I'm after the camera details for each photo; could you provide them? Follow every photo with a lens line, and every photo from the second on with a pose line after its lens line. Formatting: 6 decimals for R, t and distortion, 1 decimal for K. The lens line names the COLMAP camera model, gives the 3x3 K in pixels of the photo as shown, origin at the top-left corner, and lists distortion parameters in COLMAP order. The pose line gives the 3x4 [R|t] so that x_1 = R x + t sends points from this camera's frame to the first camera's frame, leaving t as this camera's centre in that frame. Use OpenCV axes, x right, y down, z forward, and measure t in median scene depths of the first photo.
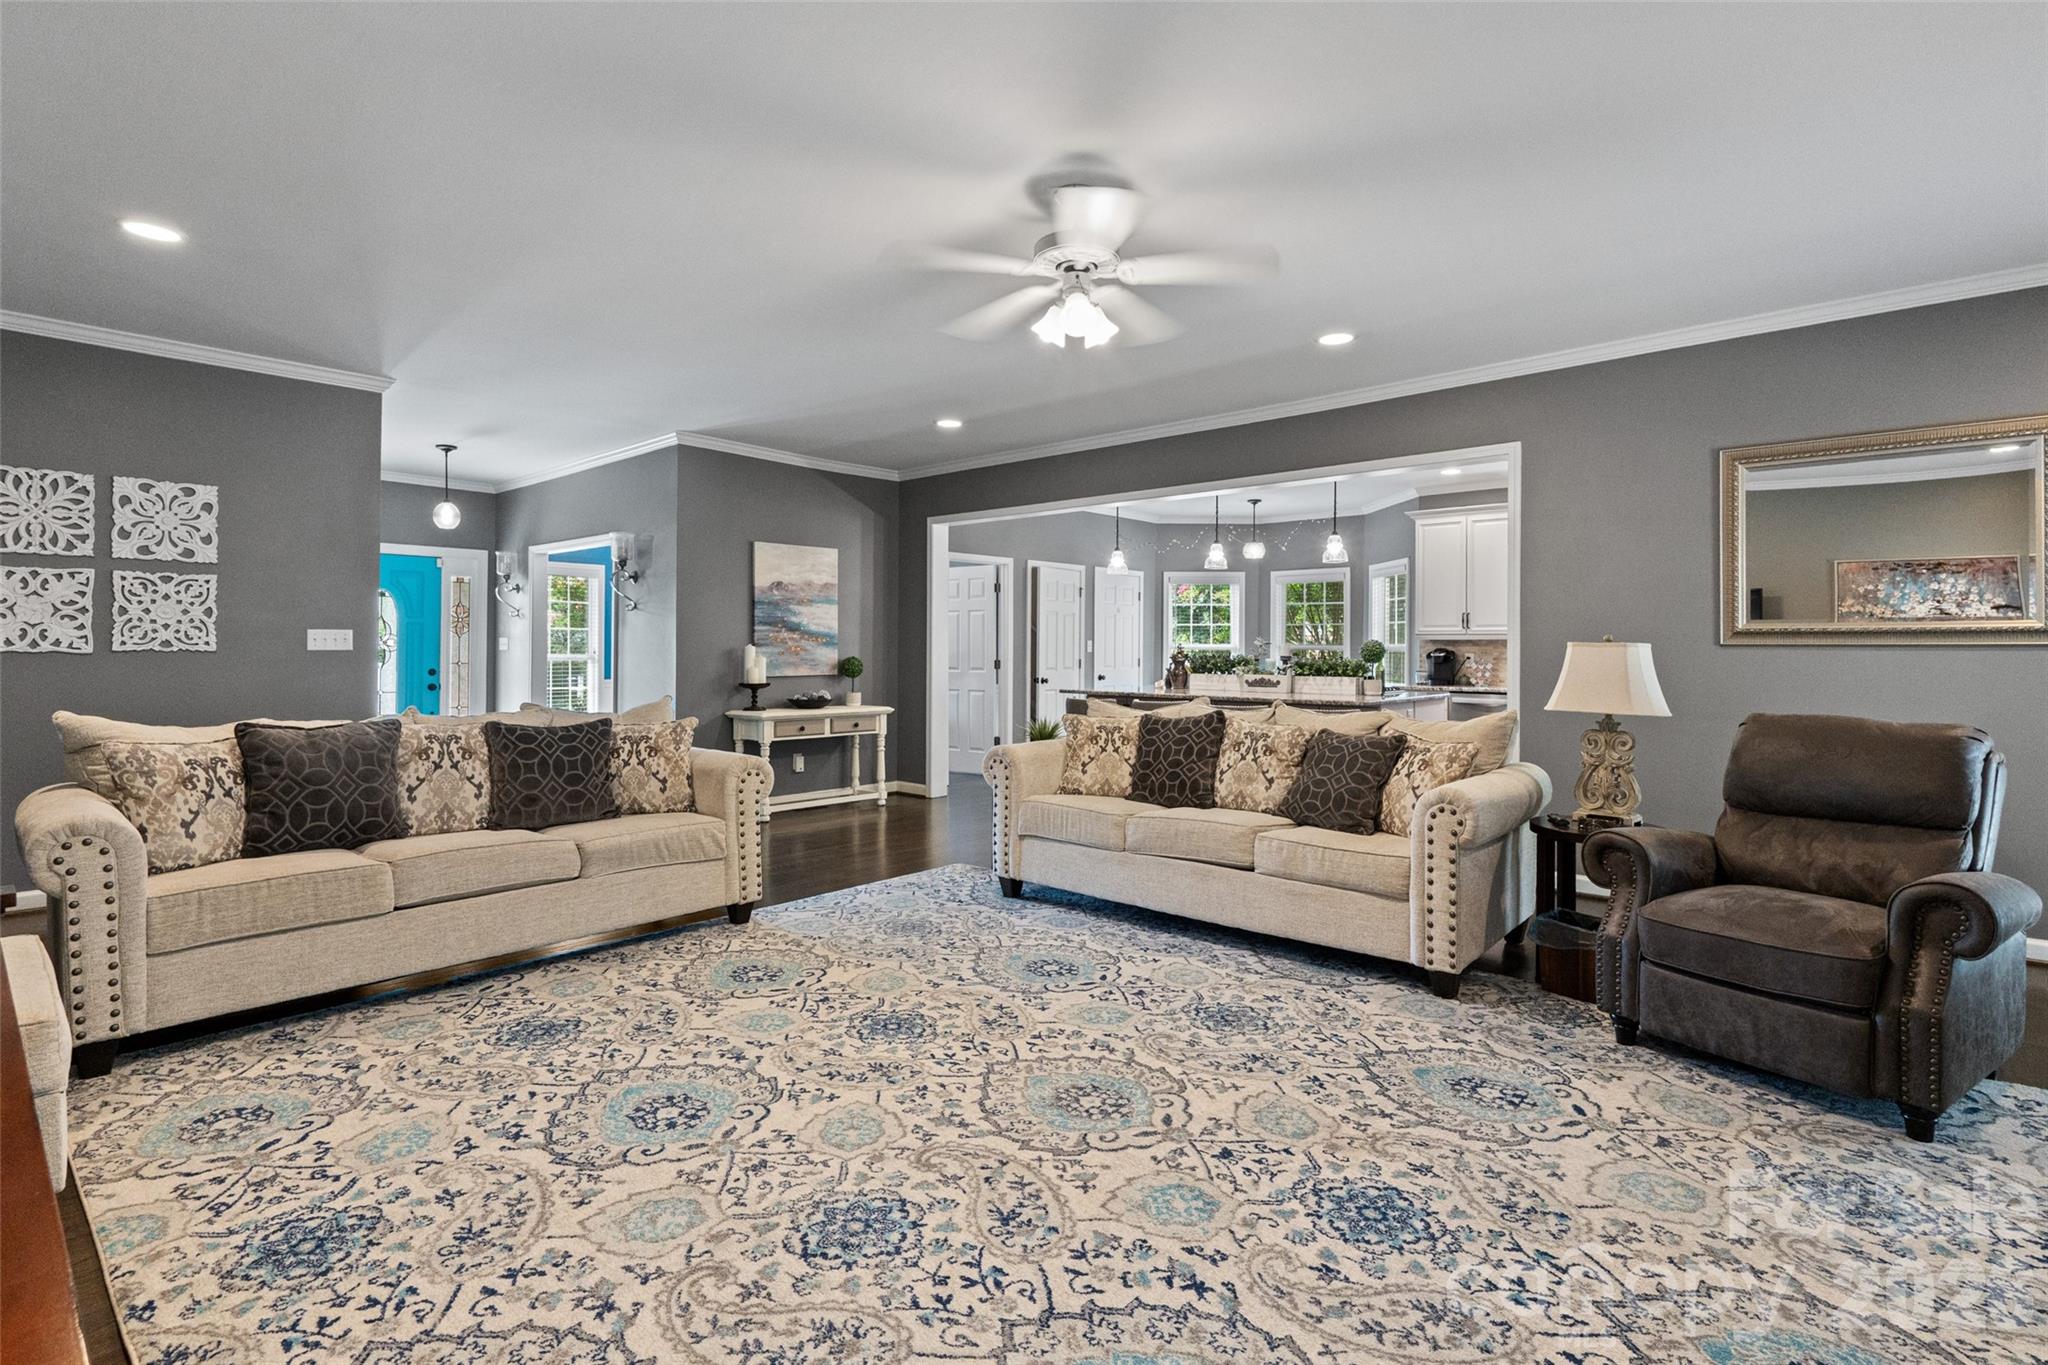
lens RADIAL K [[966.0, 0, 1030.5], [0, 966.0, 654.6], [0, 0, 1]] dist [-0.004210, -0.000310]
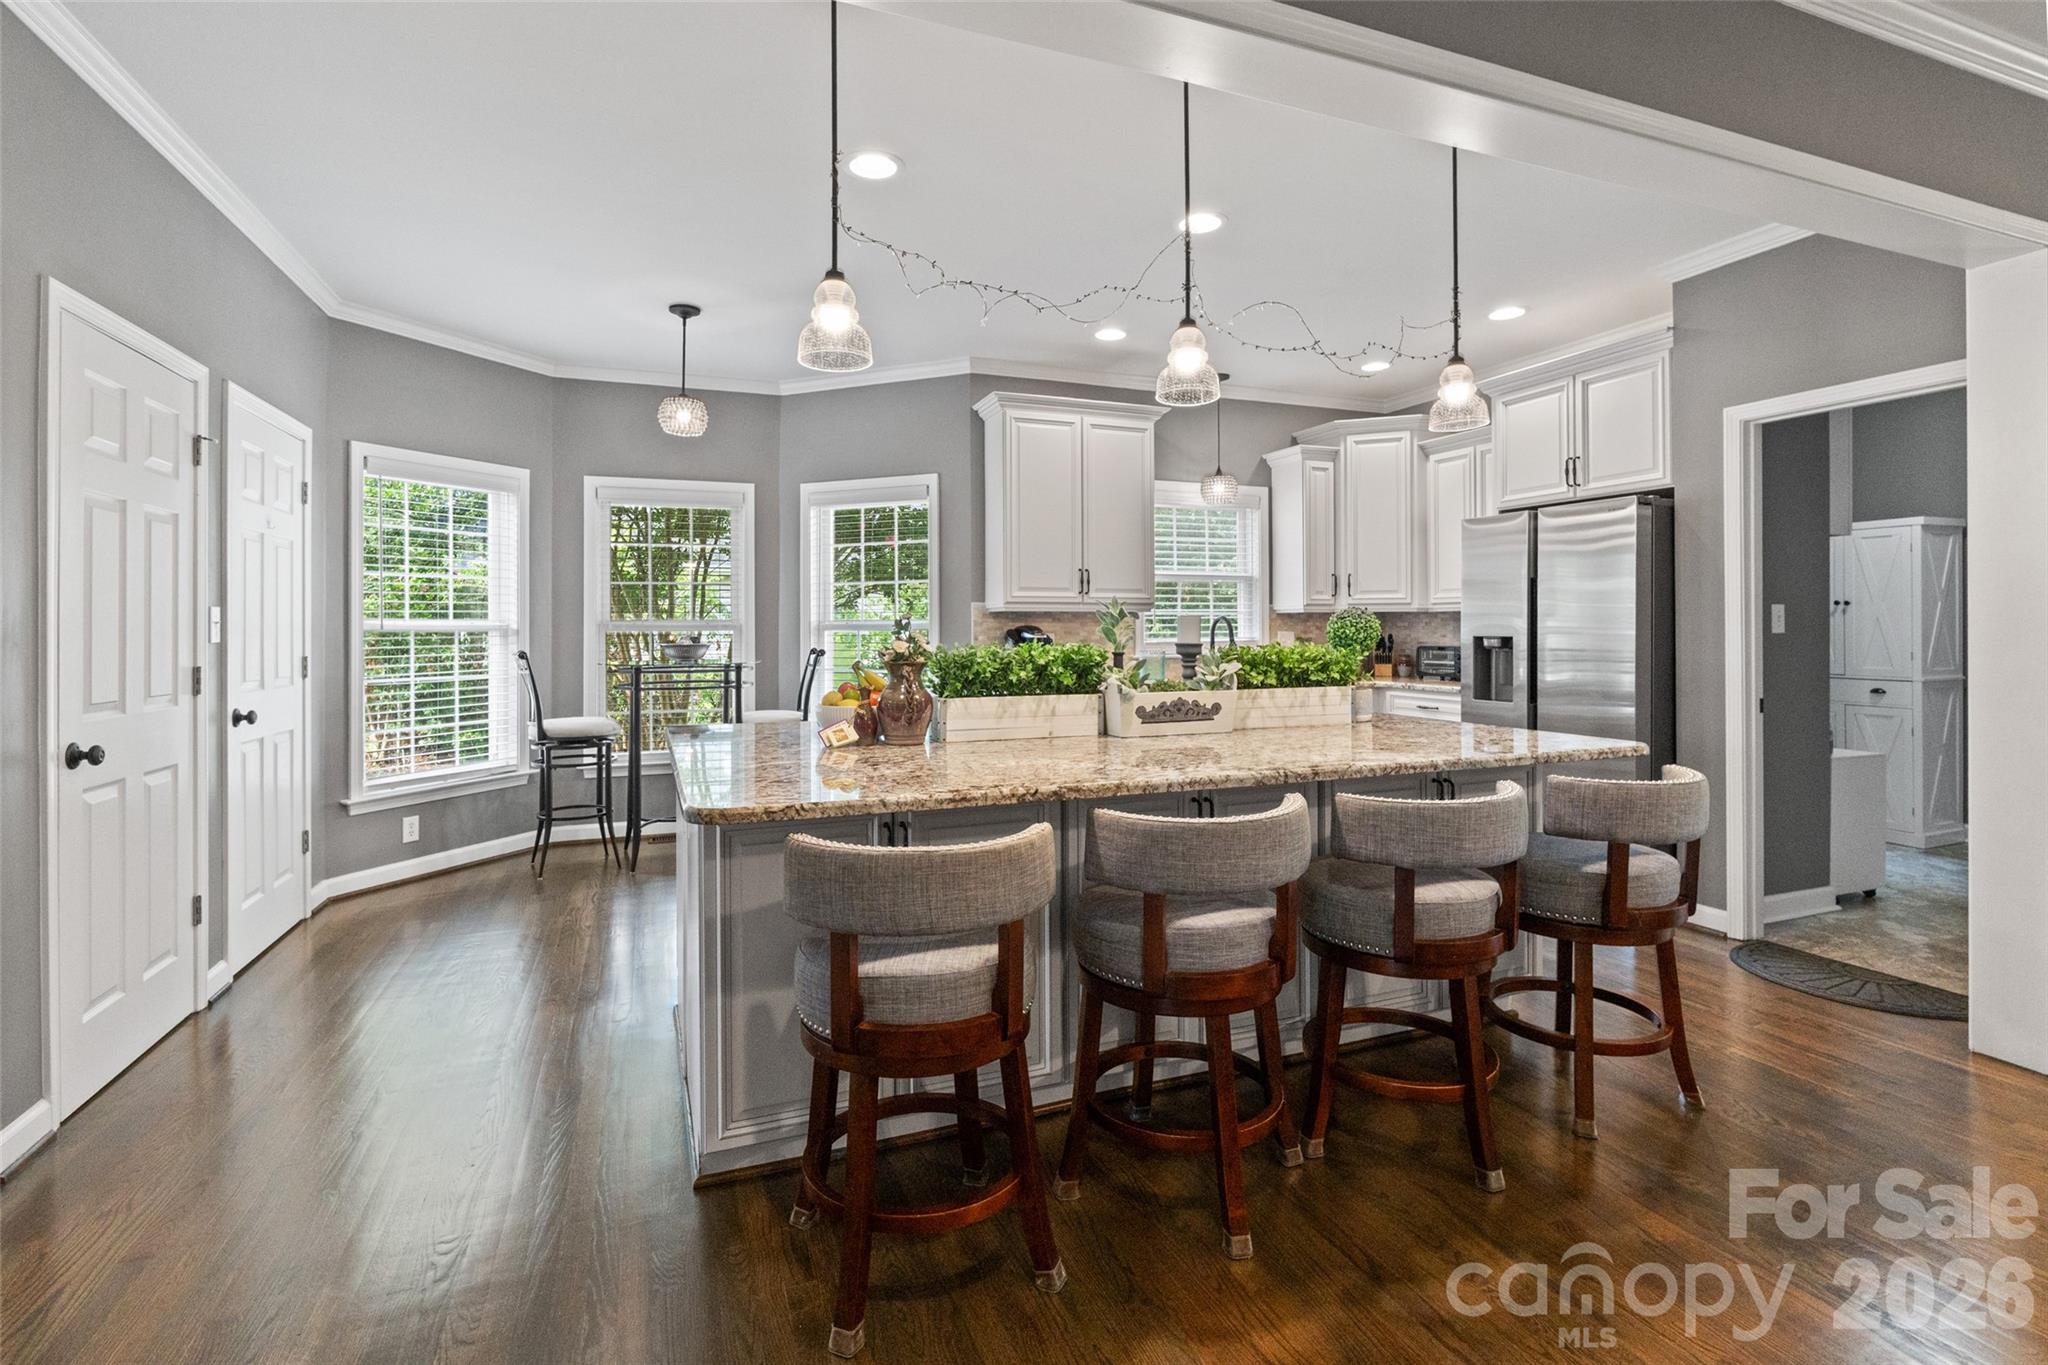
lens RADIAL K [[966.0, 0, 1020.9], [0, 966.0, 638.6], [0, 0, 1]] dist [-0.004210, -0.000310]
pose [[0.445204, -0.014509, 0.895312, -0.302910], [0.012466, 0.999872, 0.010005, -0.011640], [-0.895342, 0.006707, 0.445328, 1.760598]]
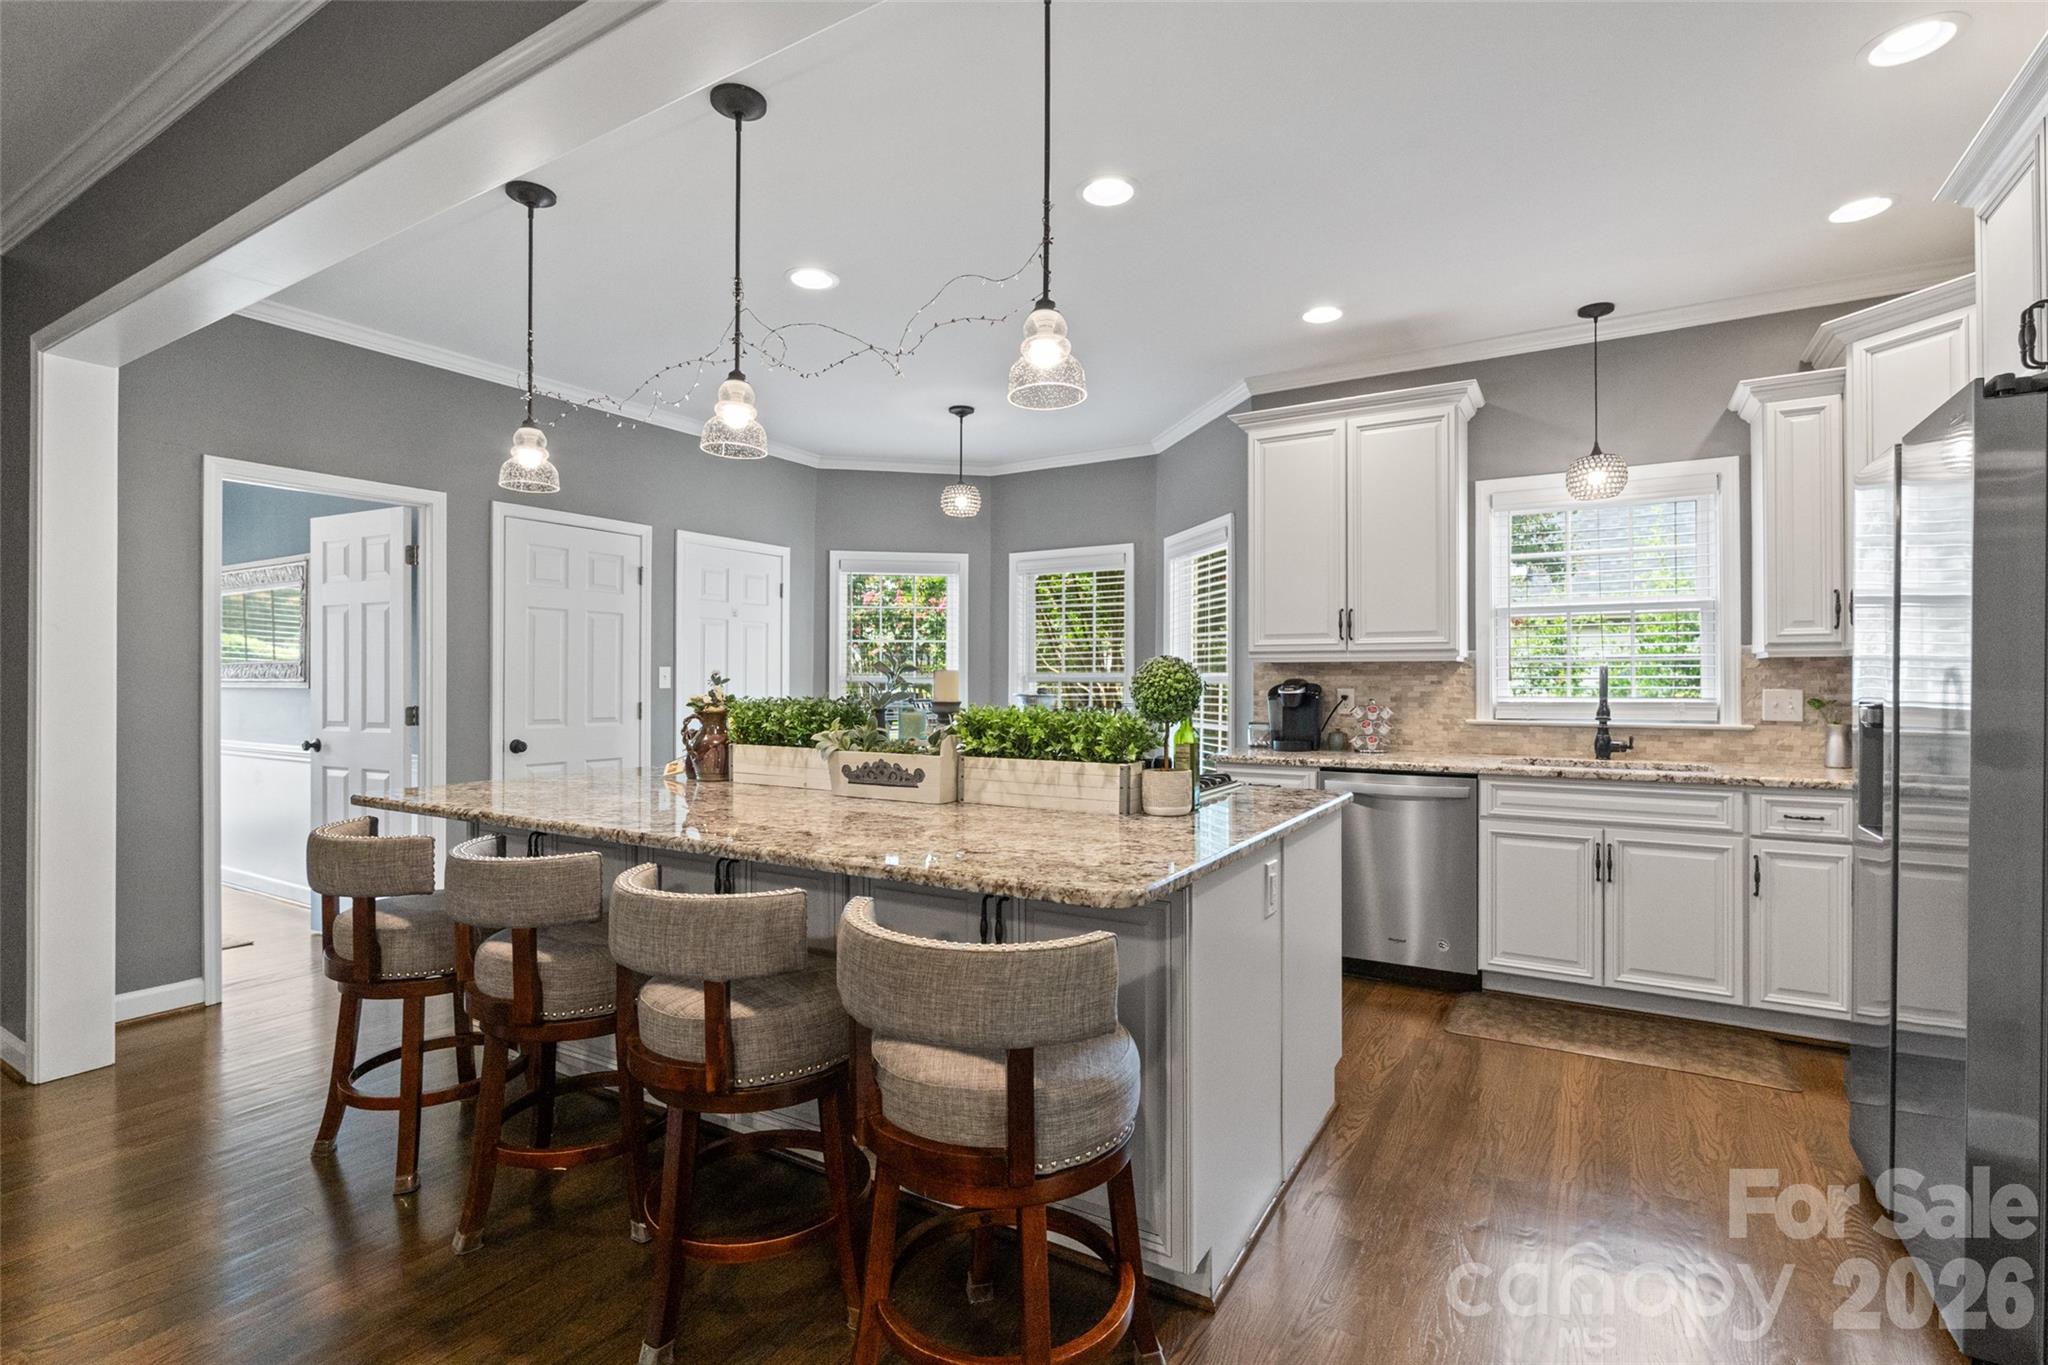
lens RADIAL K [[966.0, 0, 1024.1], [0, 966.0, 674.3], [0, 0, 1]] dist [-0.004210, -0.000310]
pose [[0.982688, -0.003145, 0.185242, 0.447279], [0.005641, 0.999900, -0.012948, -0.008151], [-0.185183, 0.013769, 0.982608, 1.246179]]
